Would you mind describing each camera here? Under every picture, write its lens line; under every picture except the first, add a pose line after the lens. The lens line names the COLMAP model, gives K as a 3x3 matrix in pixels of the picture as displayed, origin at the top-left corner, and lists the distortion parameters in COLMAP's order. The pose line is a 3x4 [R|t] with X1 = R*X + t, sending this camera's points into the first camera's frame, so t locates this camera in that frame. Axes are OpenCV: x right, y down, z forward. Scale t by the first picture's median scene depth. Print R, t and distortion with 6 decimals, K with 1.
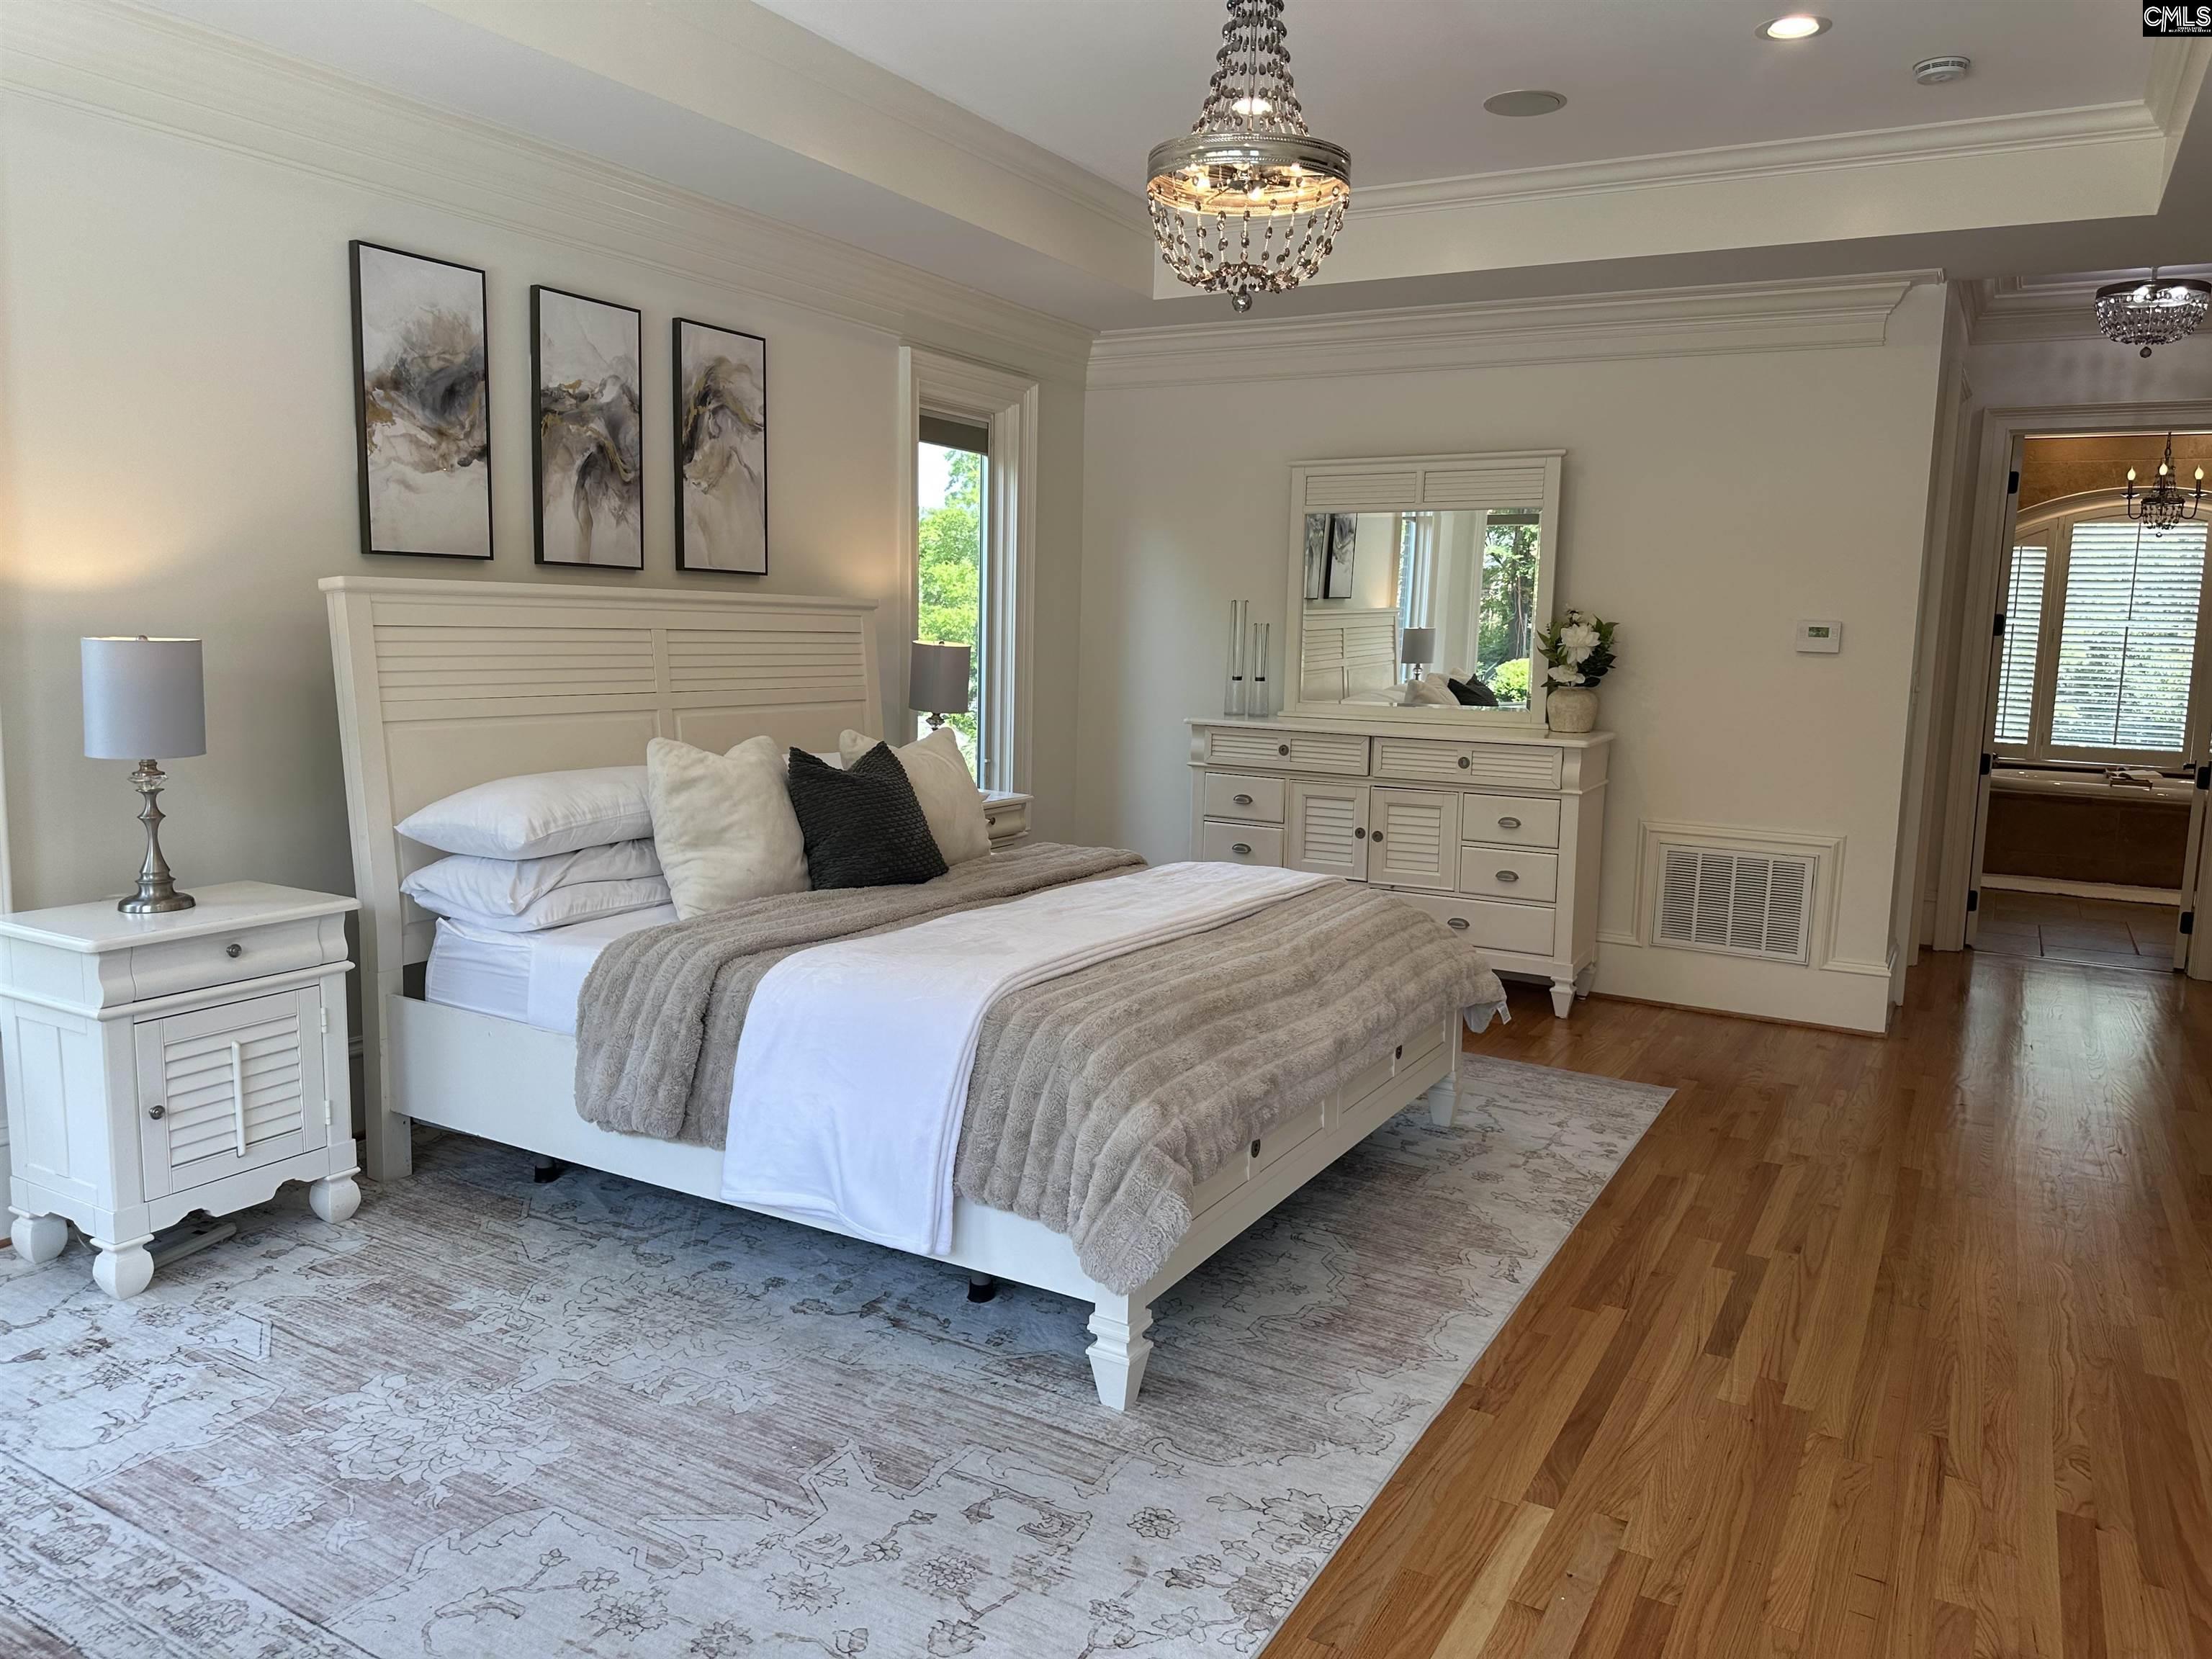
lens RADIAL K [[1580.1, 0, 1120.9], [0, 1580.1, 811.4], [0, 0, 1]] dist [0.024110, -0.029279]
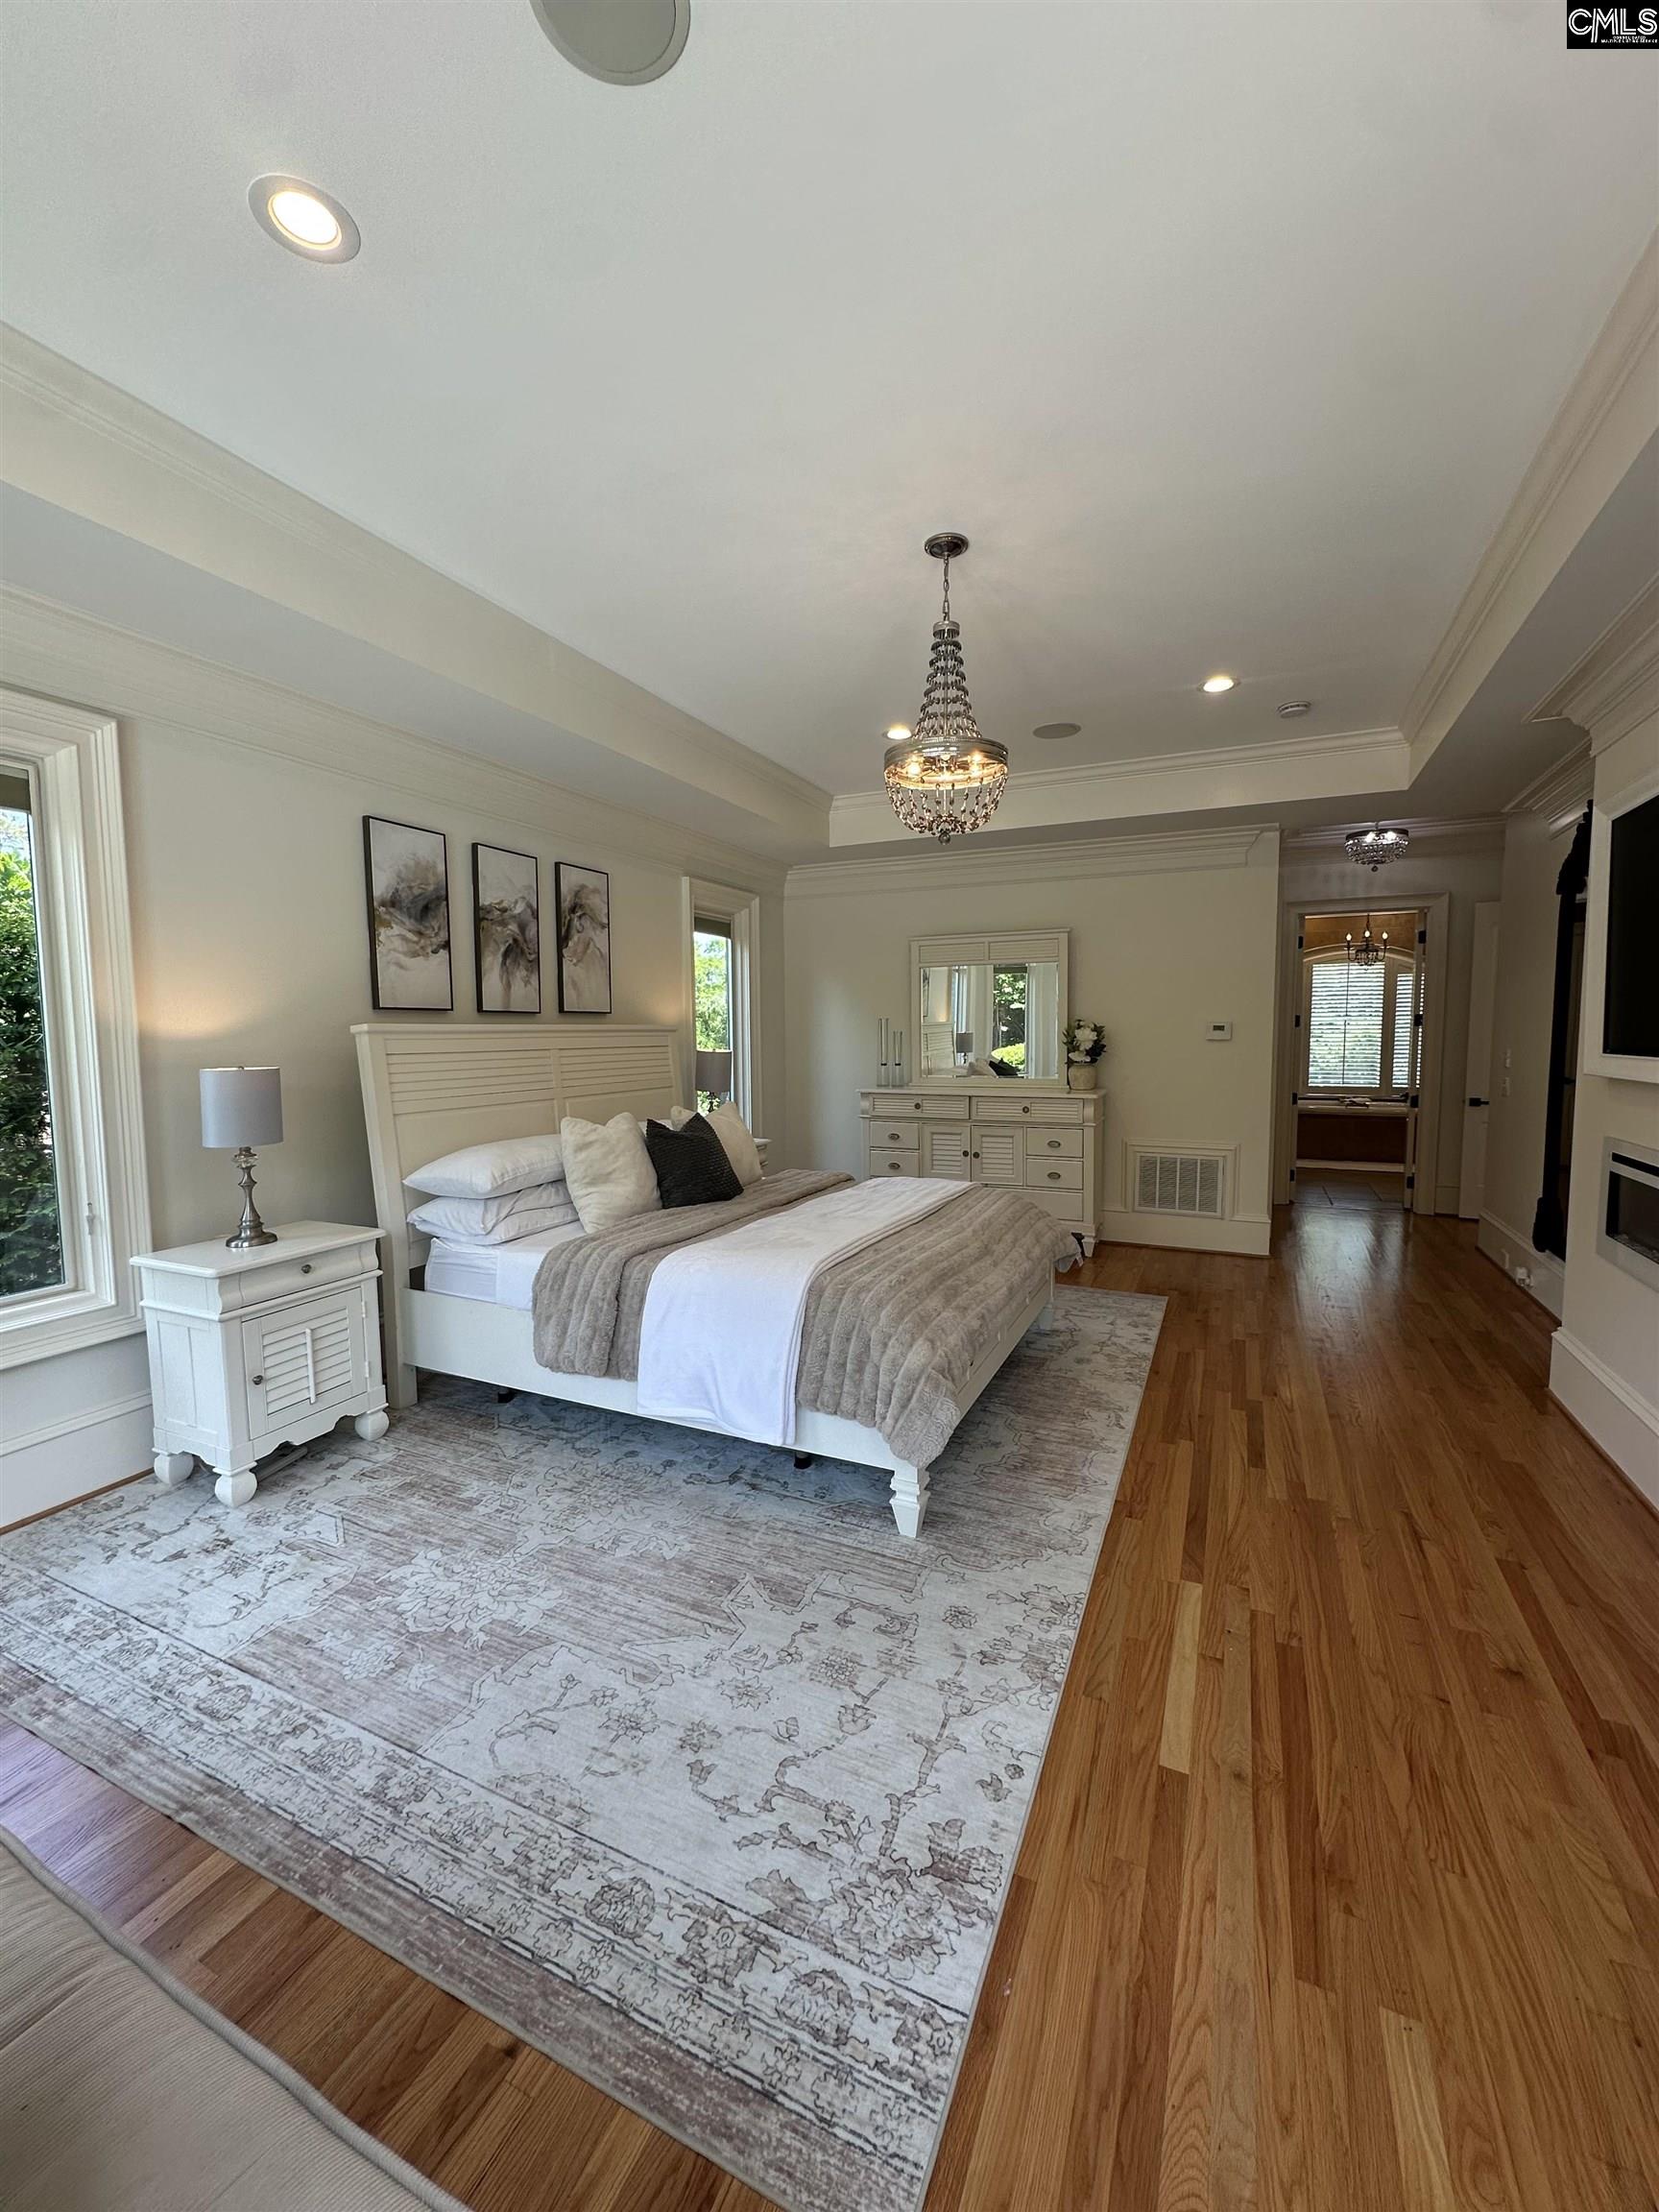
lens RADIAL K [[885.6, 0, 833.8], [0, 885.6, 1101.6], [0, 0, 1]] dist [-0.006239, 0.001187]
pose [[0.995645, -0.039683, 0.084363, -0.105740], [0.043113, 0.998300, -0.039231, -0.017020], [-0.082663, 0.042697, 0.995662, 0.091405]]
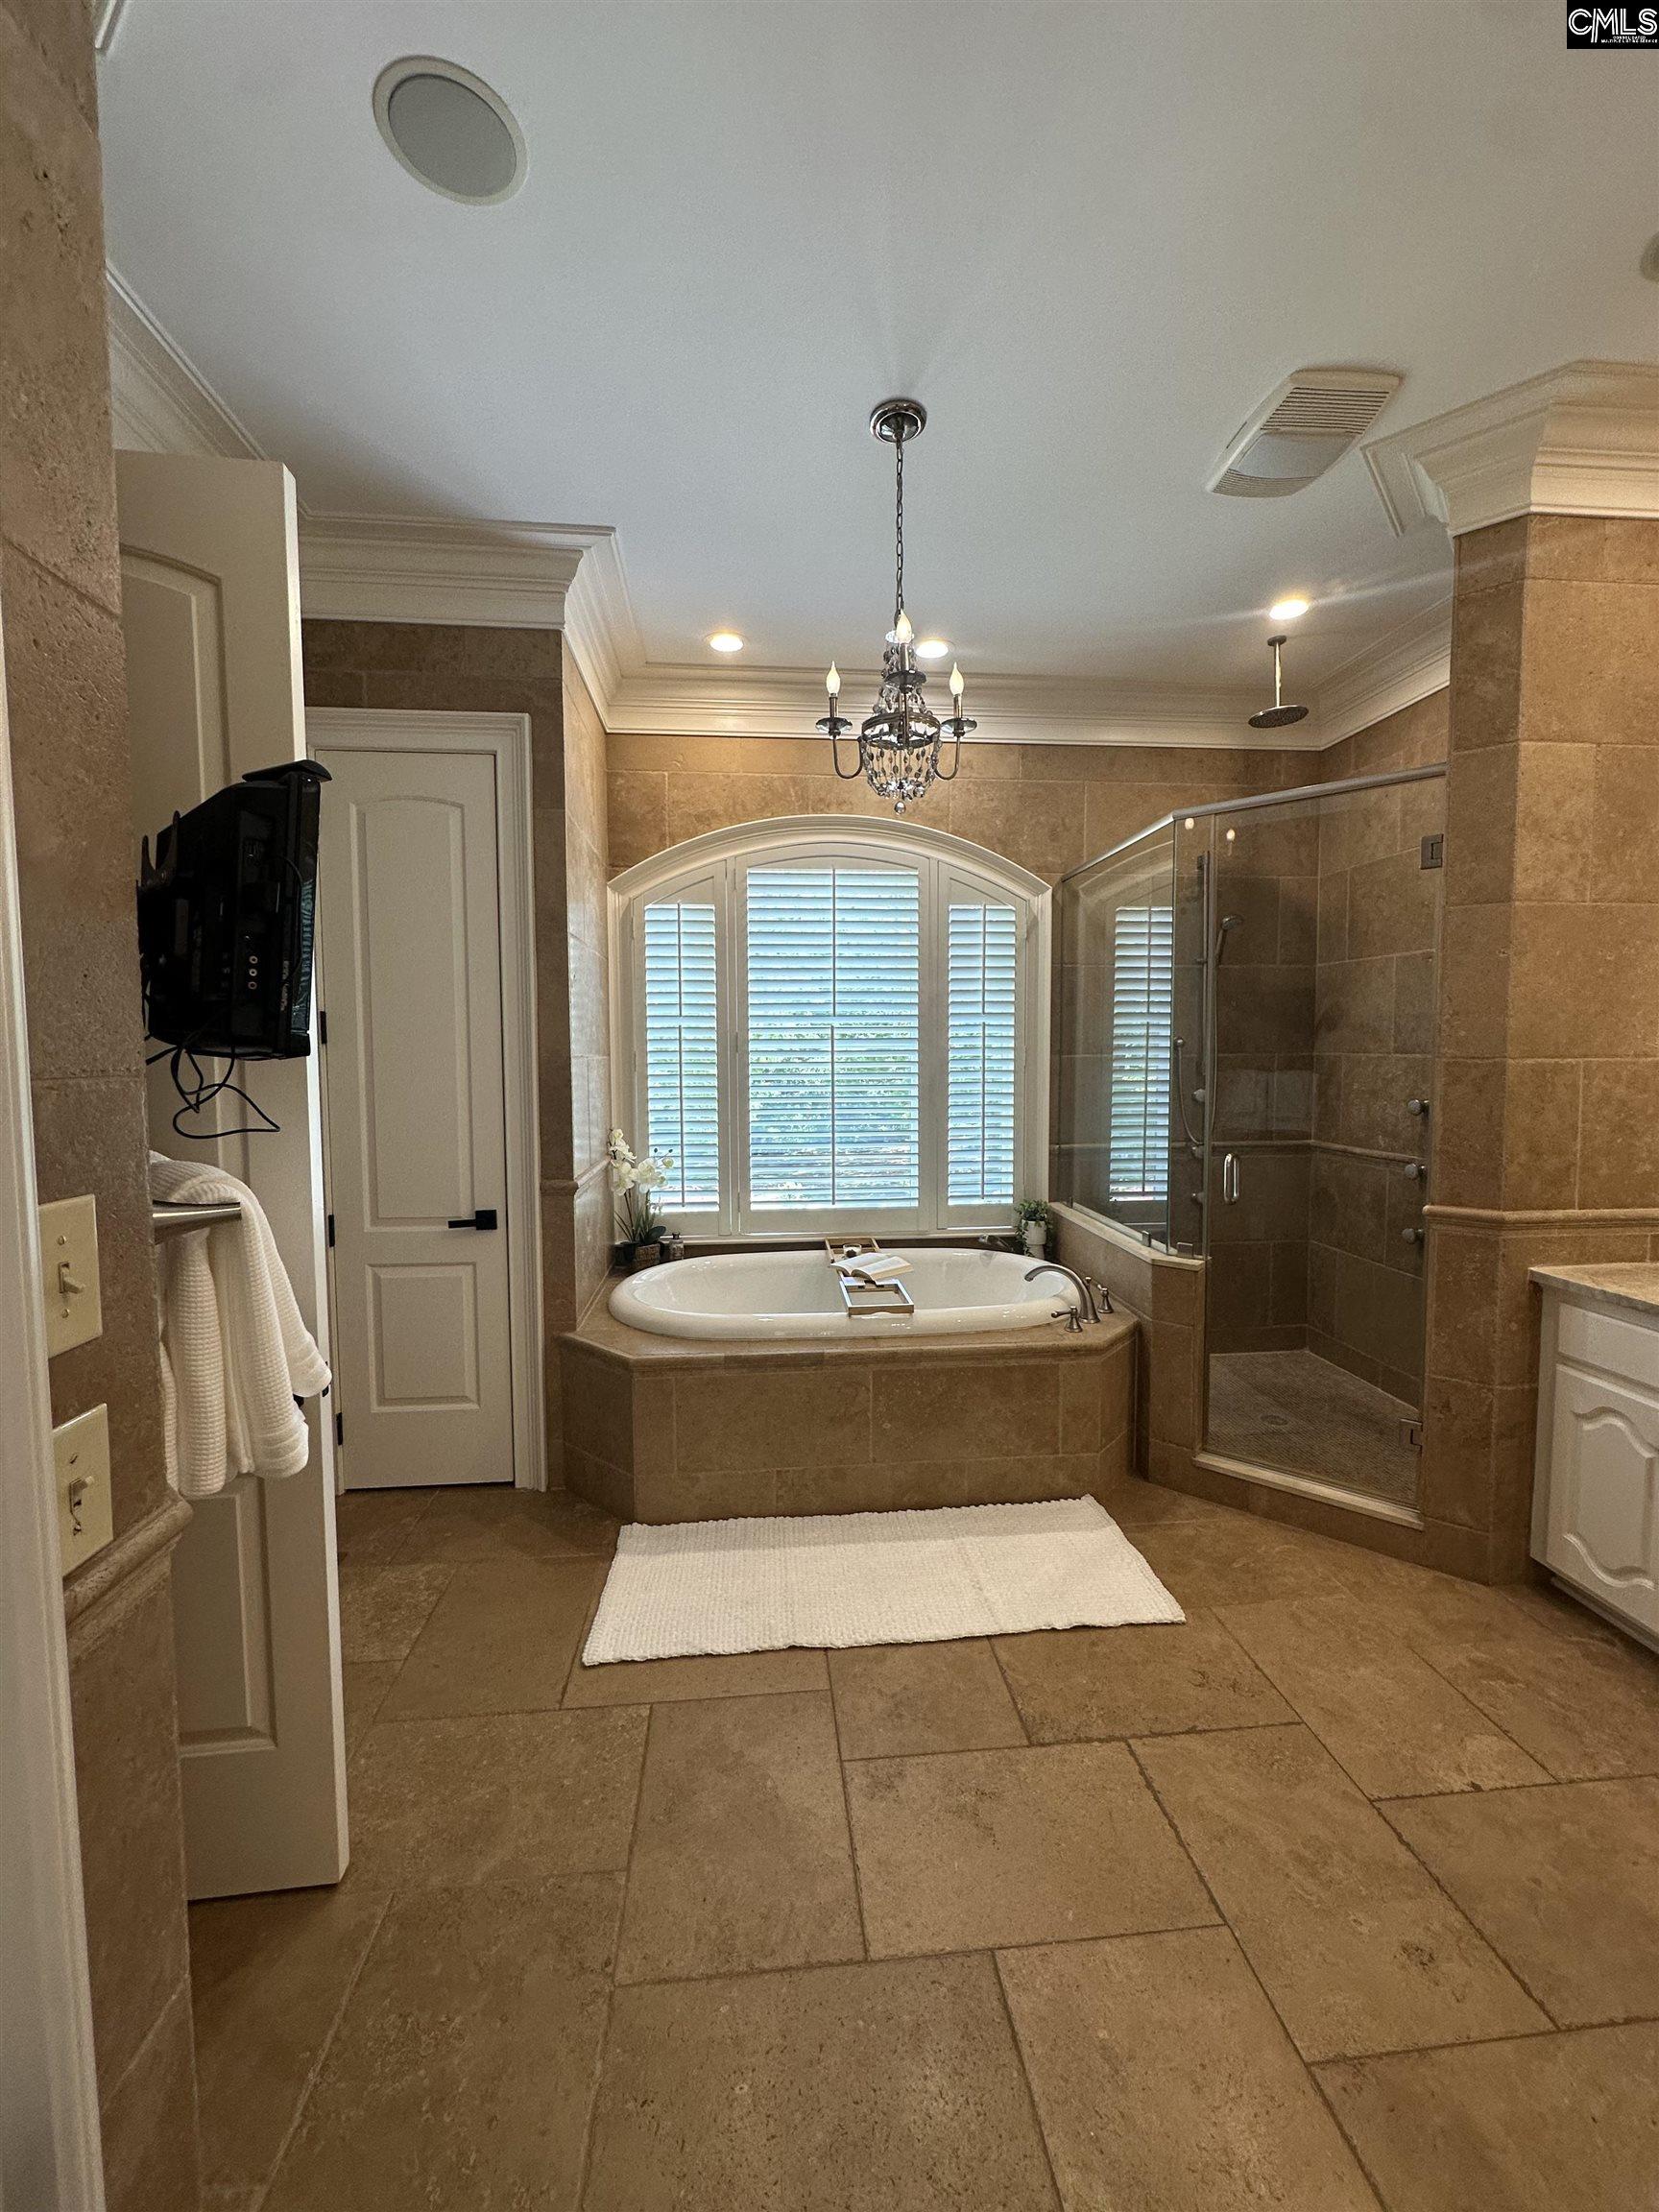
lens RADIAL K [[885.6, 0, 824.7], [0, 885.6, 1102.0], [0, 0, 1]] dist [-0.006239, 0.001187]
pose [[0.816933, -0.073184, 0.572071, 0.921467], [0.109172, 0.993606, -0.028791, -0.164974], [-0.566306, 0.085974, 0.819699, 1.539311]]
